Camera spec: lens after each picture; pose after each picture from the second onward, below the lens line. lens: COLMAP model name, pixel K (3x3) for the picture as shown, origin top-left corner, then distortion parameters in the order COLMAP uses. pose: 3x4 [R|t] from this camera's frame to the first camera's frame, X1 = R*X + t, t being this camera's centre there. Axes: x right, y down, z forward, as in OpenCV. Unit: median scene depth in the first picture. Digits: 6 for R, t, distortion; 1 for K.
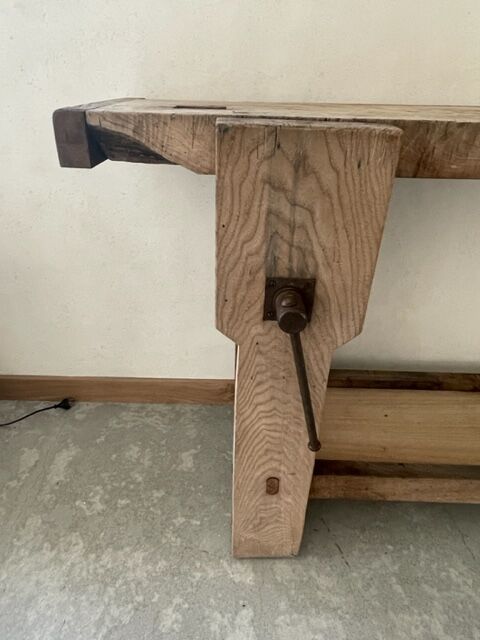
lens RADIAL K [[434.9, 0, 237.8], [0, 434.9, 305.7], [0, 0, 1]] dist [-0.003574, 0.002463]
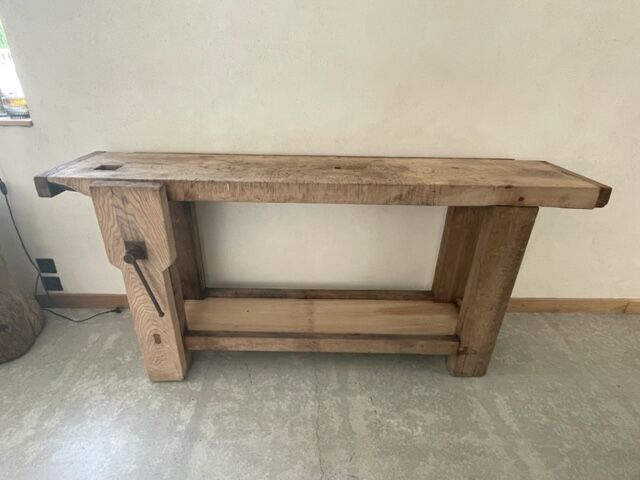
lens RADIAL K [[360.1, 0, 312.0], [0, 360.1, 237.7], [0, 0, 1]] dist [-0.001445, -0.001365]
pose [[0.999441, -0.006943, 0.032699, 0.717960], [0.008397, 0.998971, -0.044560, 0.010483], [-0.032356, 0.044809, 0.998471, -0.723143]]
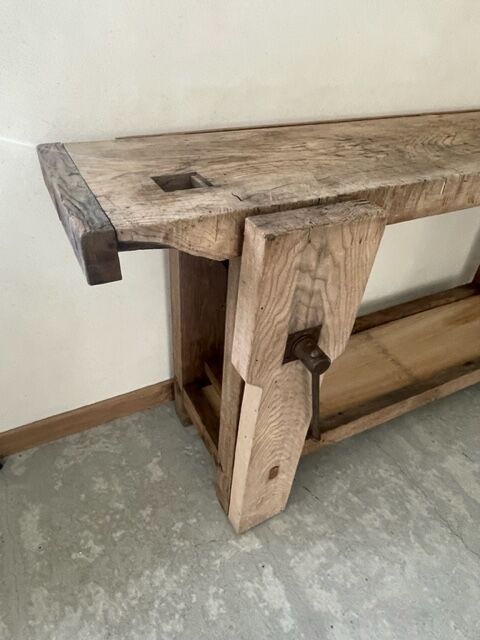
lens RADIAL K [[434.9, 0, 242.4], [0, 434.9, 309.1], [0, 0, 1]] dist [-0.003574, 0.002463]
pose [[0.882513, -0.254288, 0.395612, -0.334945], [0.186342, 0.961432, 0.202299, -0.266373], [-0.431797, -0.104812, 0.895861, -0.000784]]
